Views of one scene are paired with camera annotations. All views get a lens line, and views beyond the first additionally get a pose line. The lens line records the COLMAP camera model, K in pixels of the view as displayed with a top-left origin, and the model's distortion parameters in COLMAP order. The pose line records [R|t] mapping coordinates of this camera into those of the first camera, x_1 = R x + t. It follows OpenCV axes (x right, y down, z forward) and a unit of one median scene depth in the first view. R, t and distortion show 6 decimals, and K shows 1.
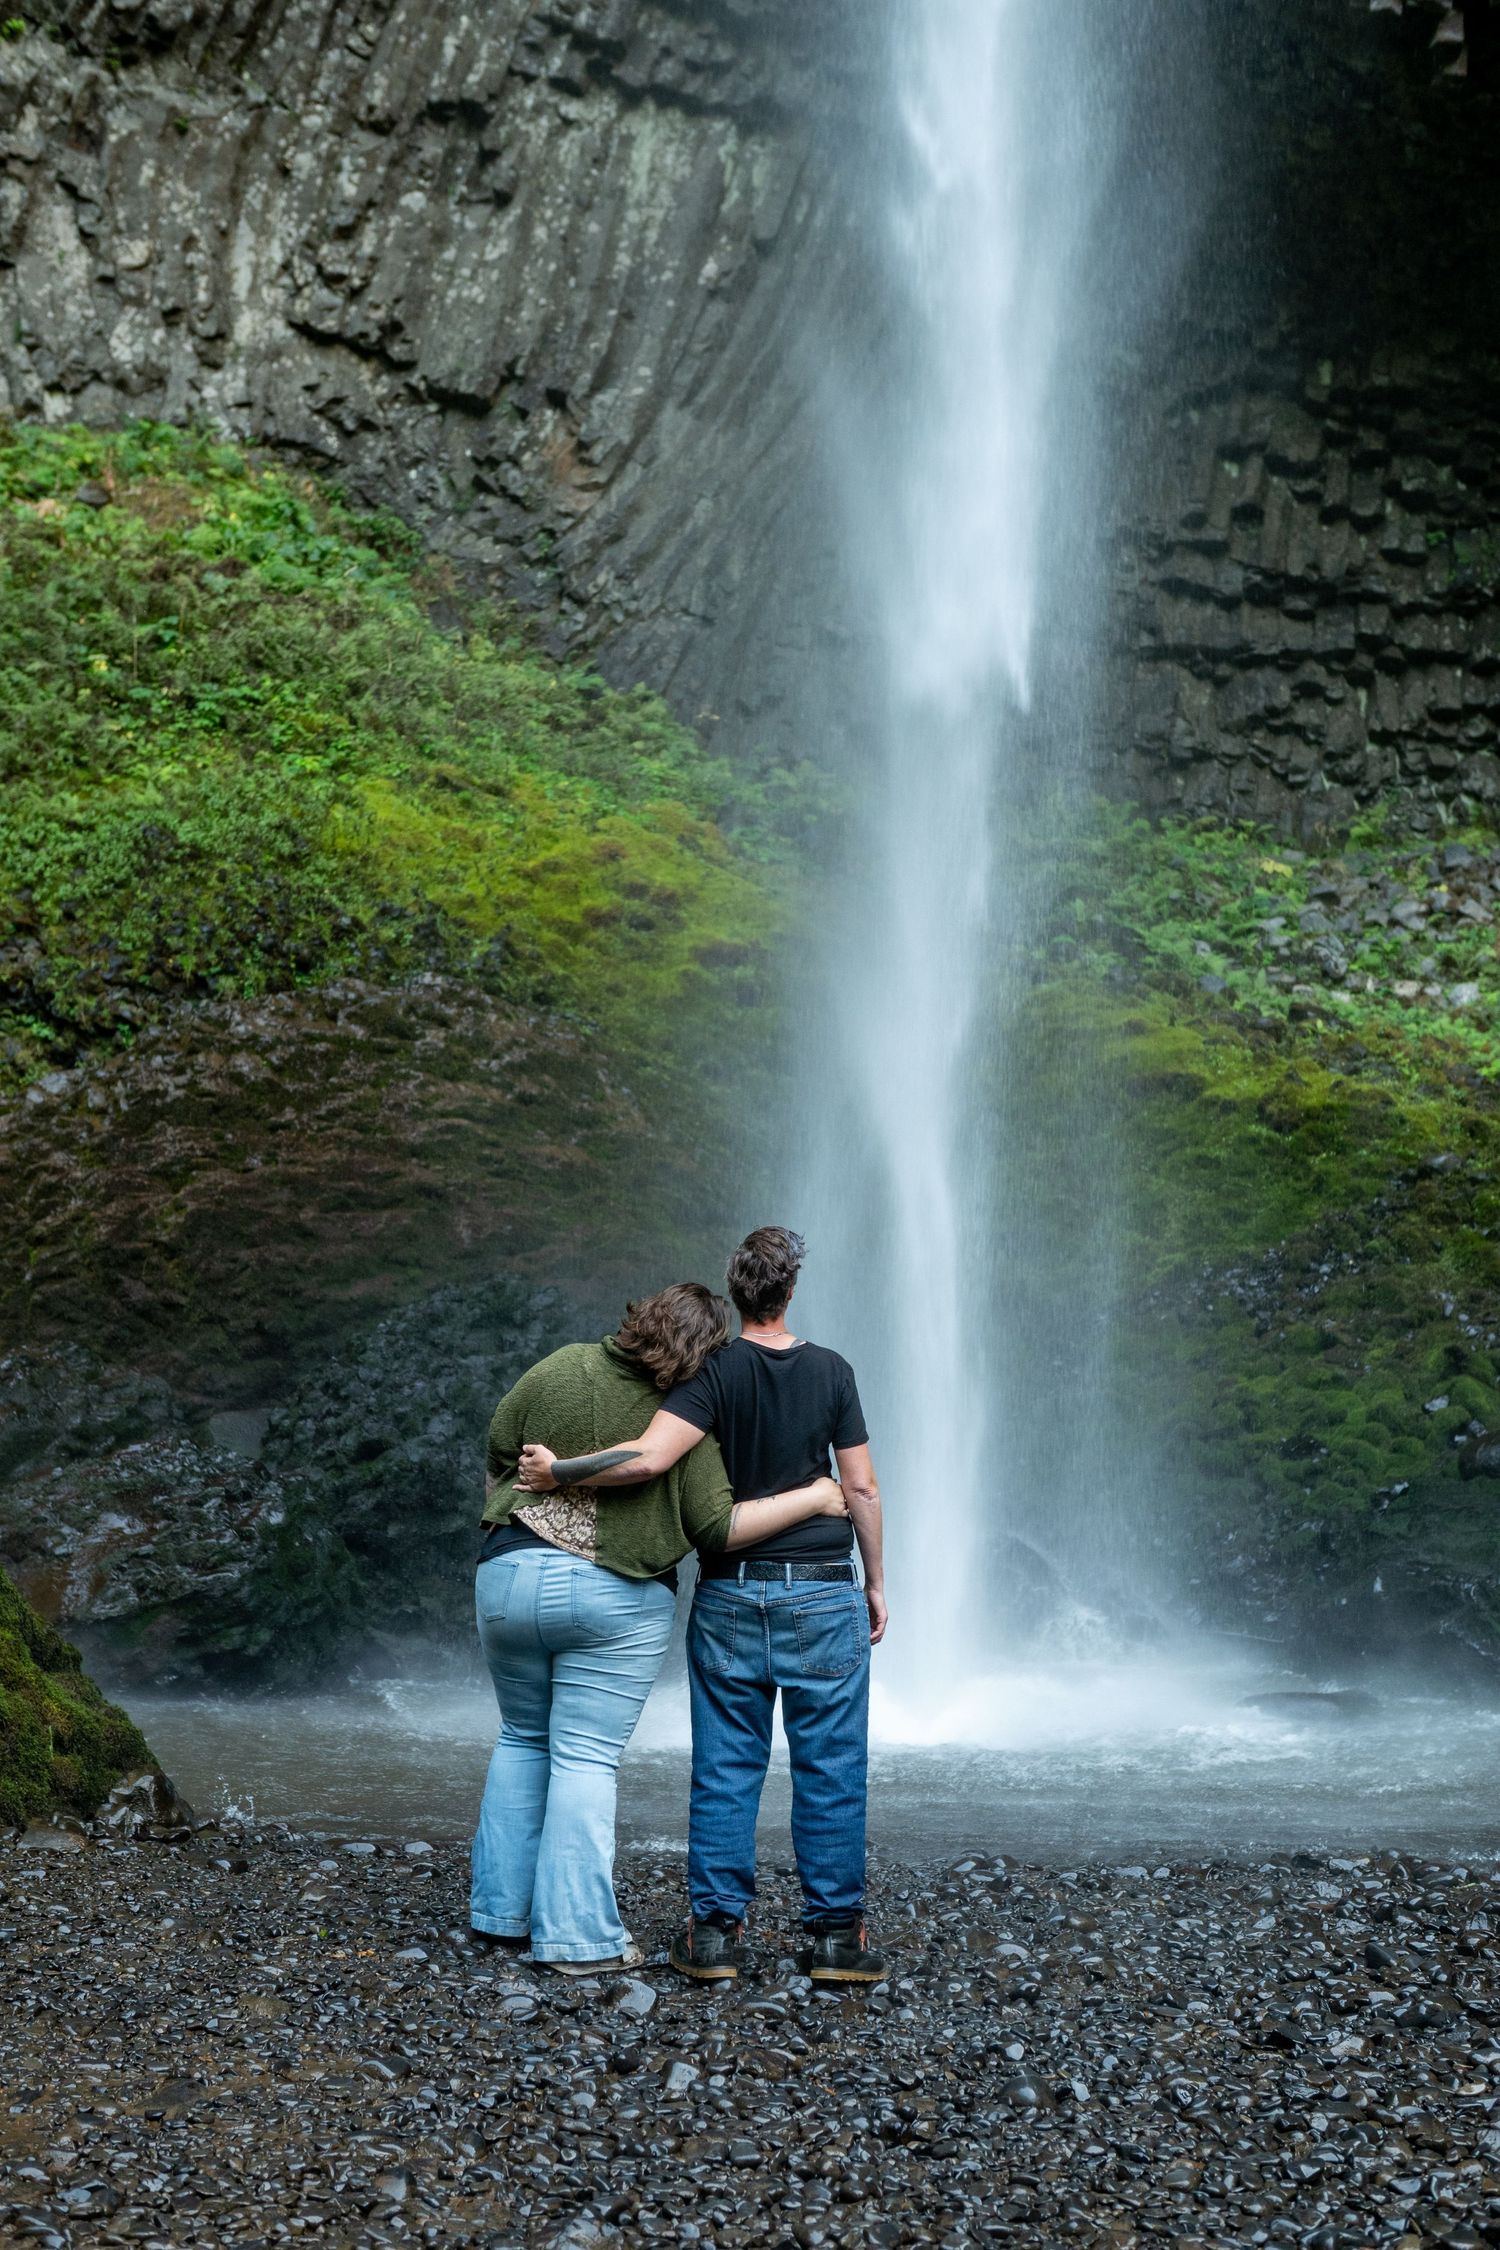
lens RADIAL K [[2993.1, 0, 735.5], [0, 2993.1, 1127.4], [0, 0, 1]] dist [0.010313, -0.010568]
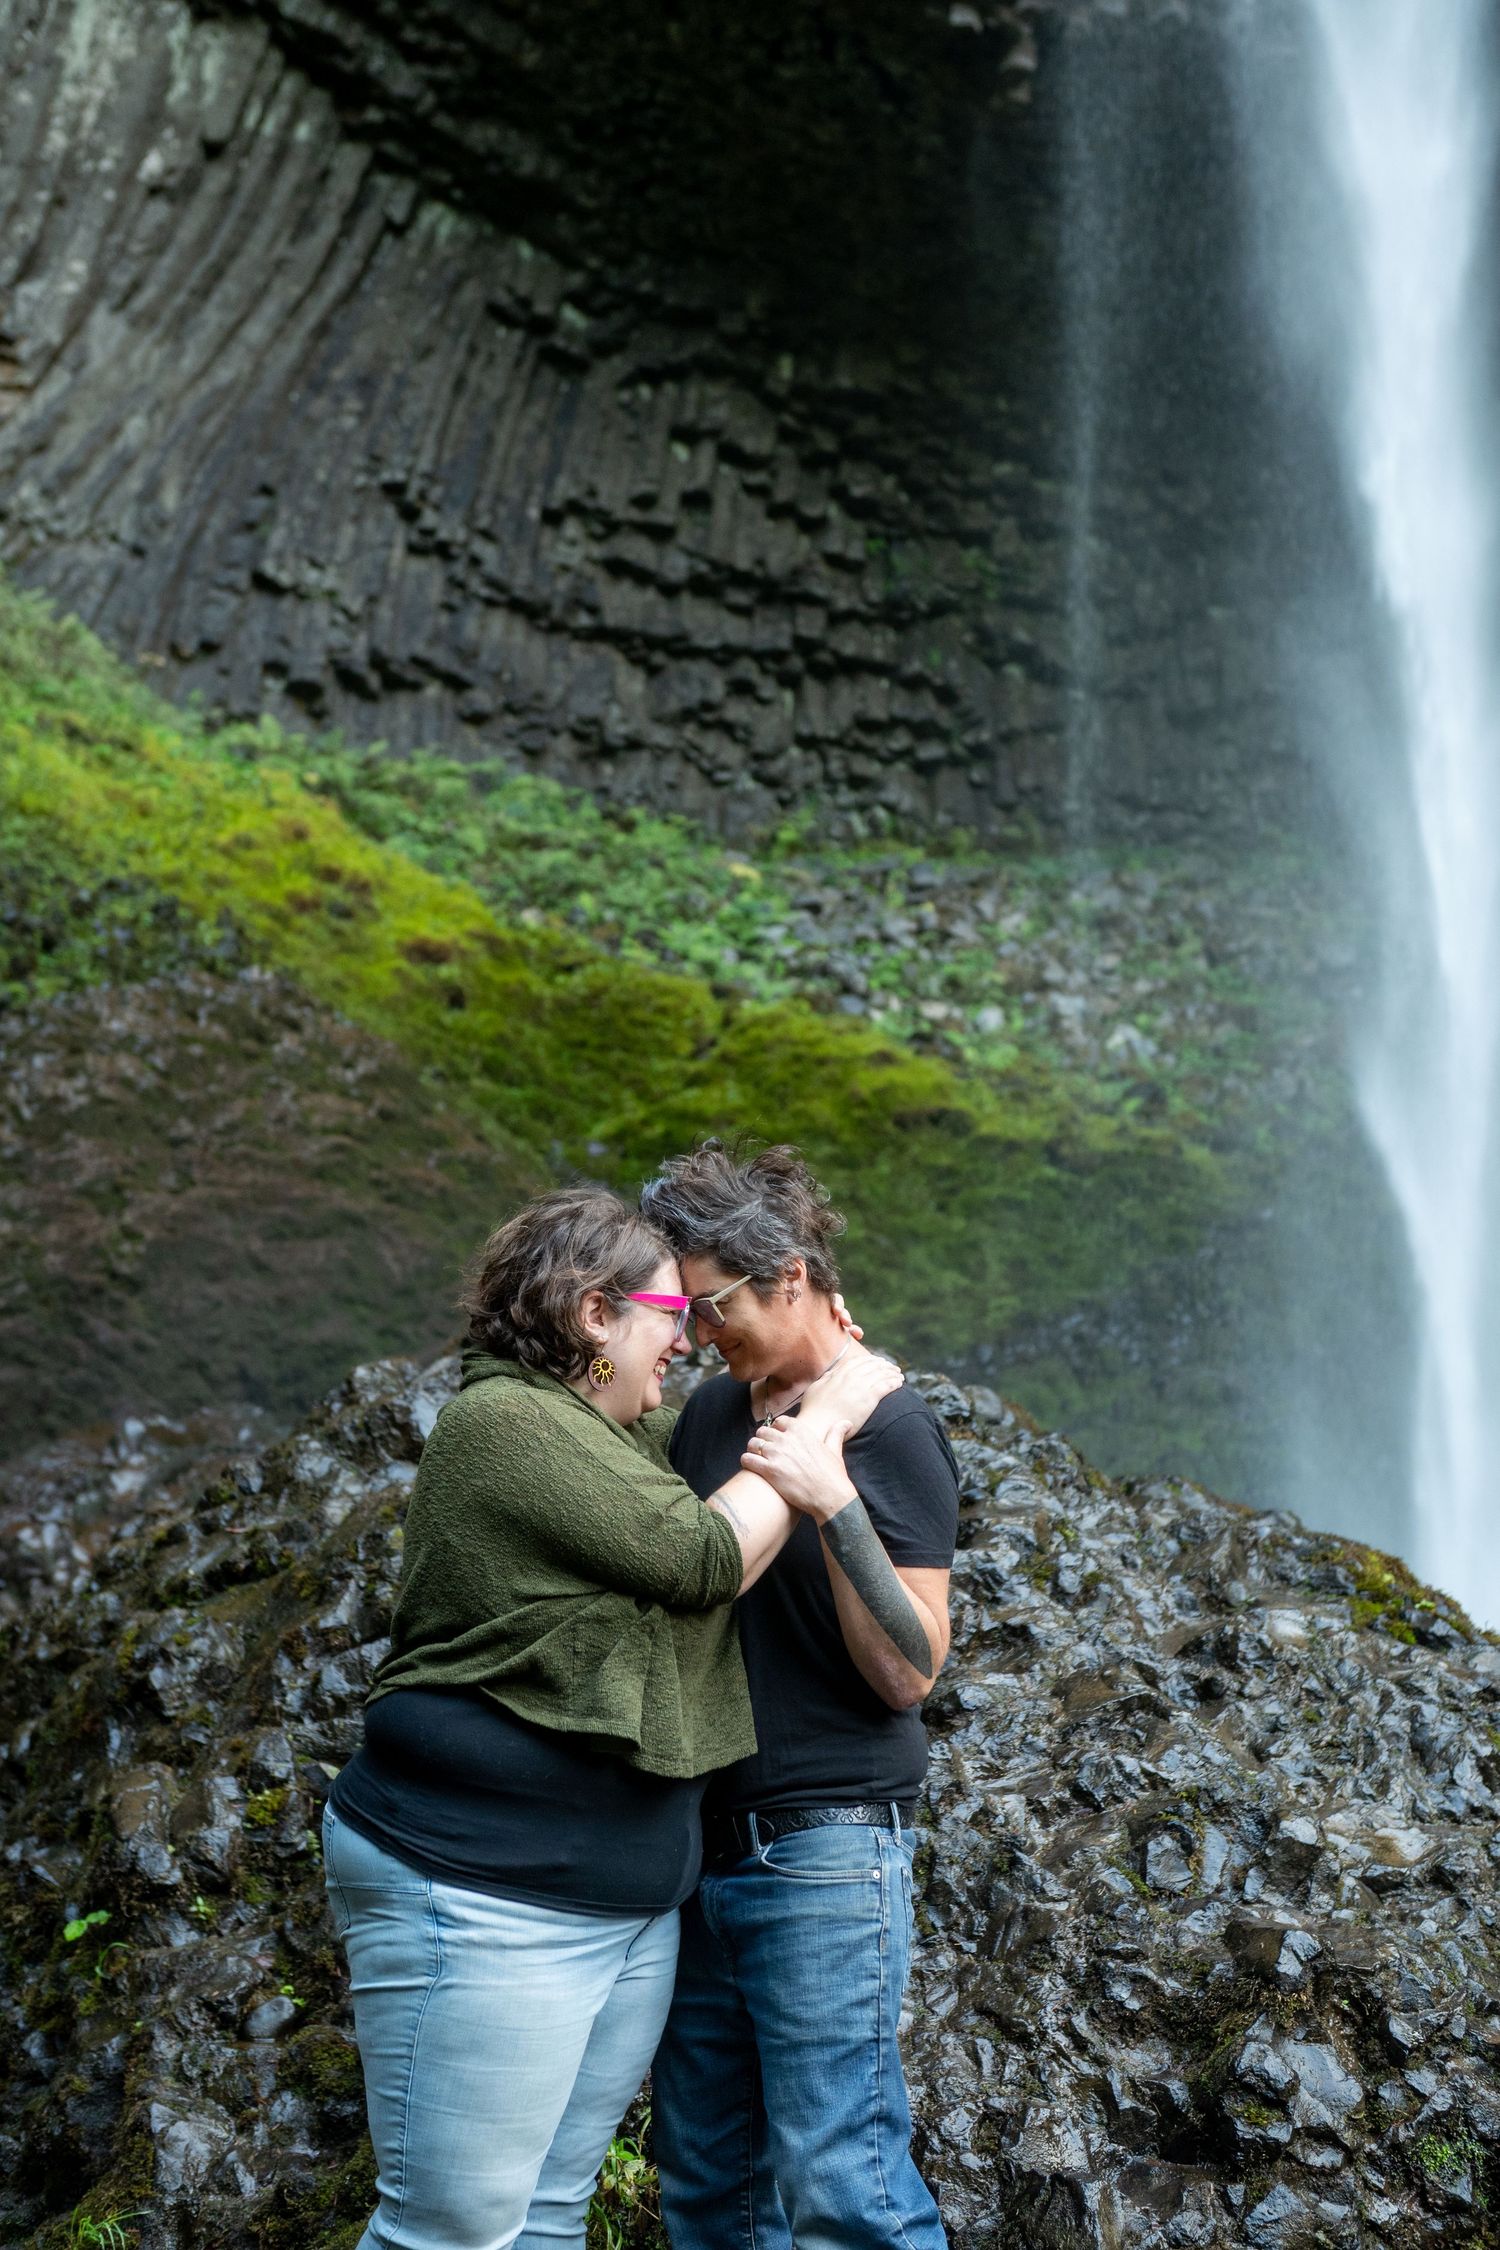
lens RADIAL K [[3192.5, 0, 705.2], [0, 3192.5, 1121.1], [0, 0, 1]] dist [0.004405, -0.061795]
pose [[0.928857, 0.040240, 0.368247, -0.200723], [-0.045642, 0.998940, 0.005967, -0.010622], [-0.367617, -0.022349, 0.929709, 0.034720]]
